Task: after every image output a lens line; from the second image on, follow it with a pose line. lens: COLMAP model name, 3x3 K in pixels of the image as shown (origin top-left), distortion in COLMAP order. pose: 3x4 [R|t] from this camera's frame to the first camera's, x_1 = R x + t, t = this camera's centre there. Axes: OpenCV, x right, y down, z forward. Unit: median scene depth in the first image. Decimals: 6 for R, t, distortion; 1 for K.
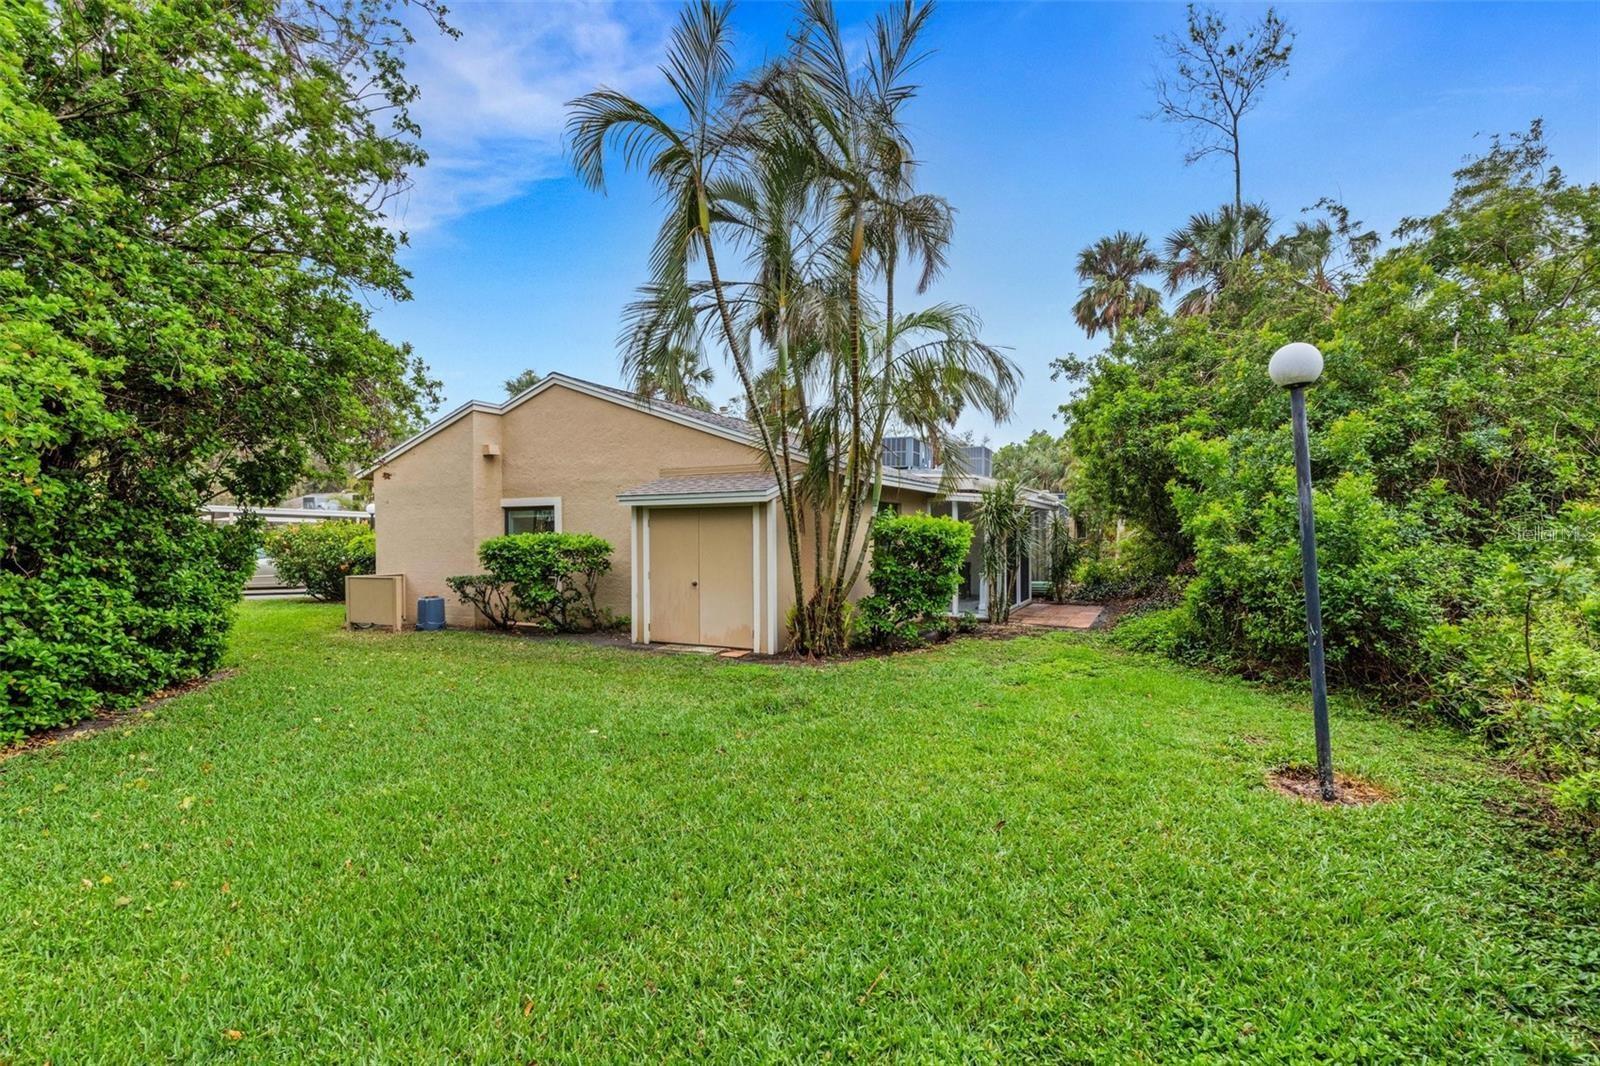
lens RADIAL K [[730.5, 0, 799.3], [0, 730.5, 539.9], [0, 0, 1]] dist [-0.033004, -0.000738]
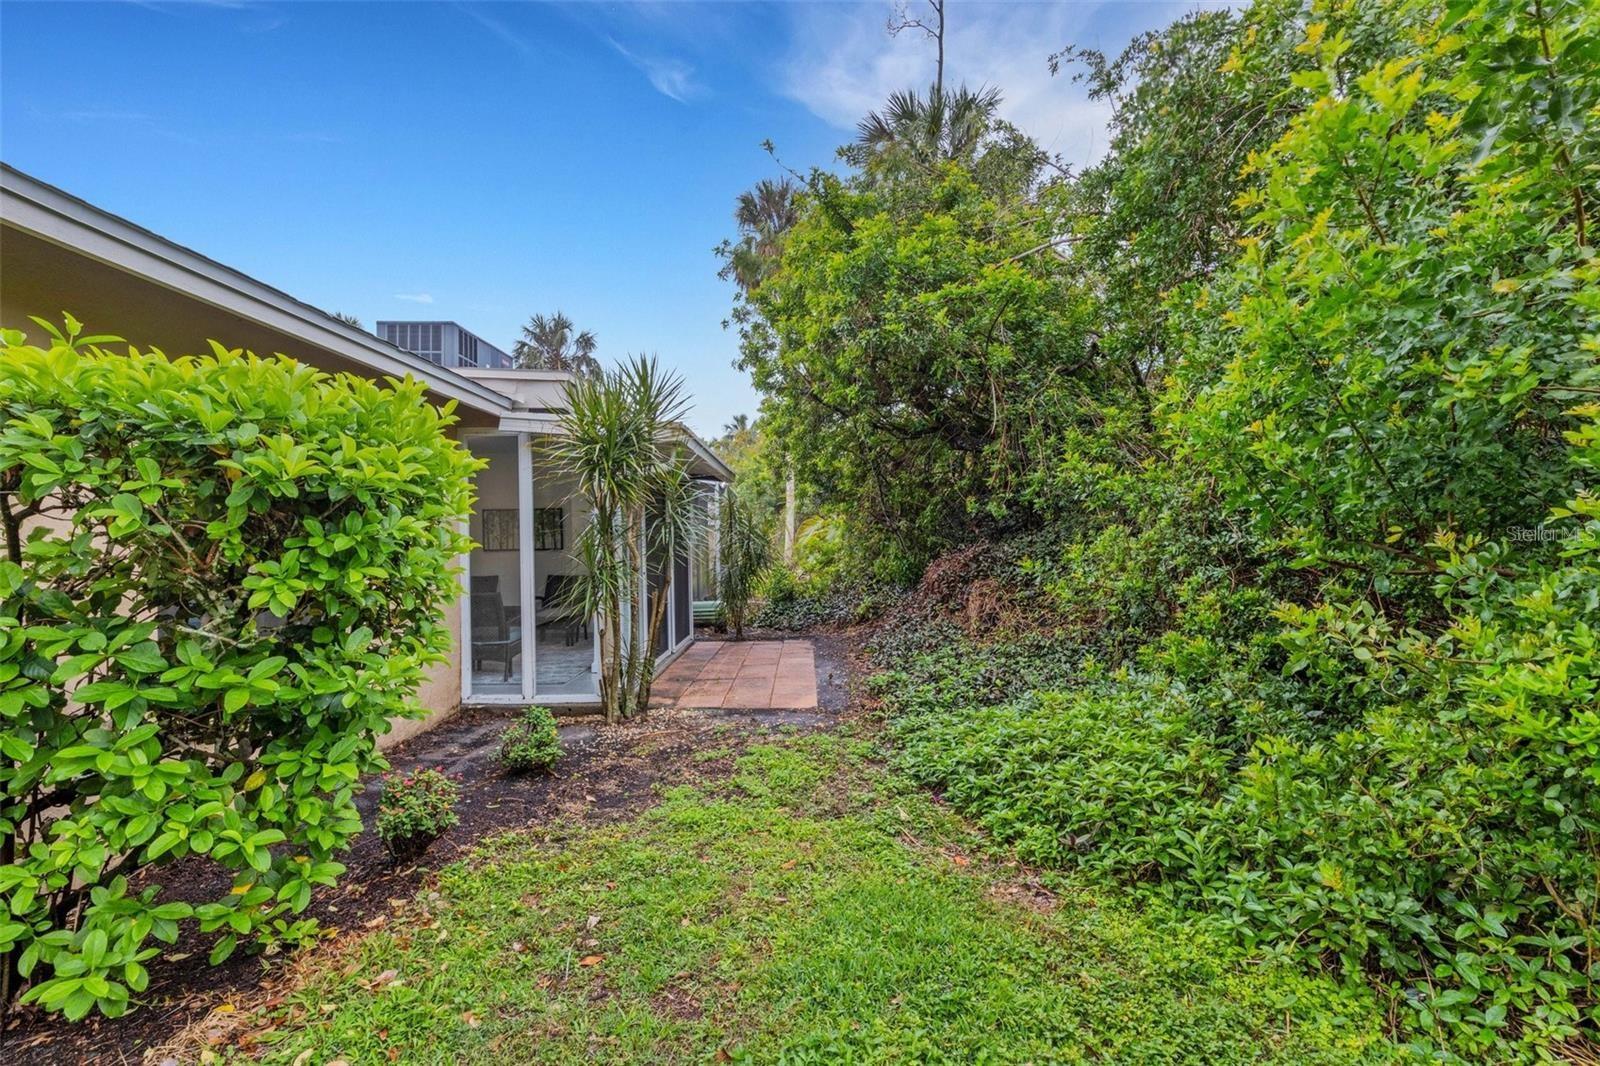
lens RADIAL K [[730.5, 0, 800.2], [0, 730.5, 544.7], [0, 0, 1]] dist [-0.033004, -0.000738]
pose [[0.892156, -0.015916, 0.451446, 0.134794], [0.020446, 0.999778, -0.005156, 0.014440], [-0.451264, 0.013830, 0.892284, 0.445017]]
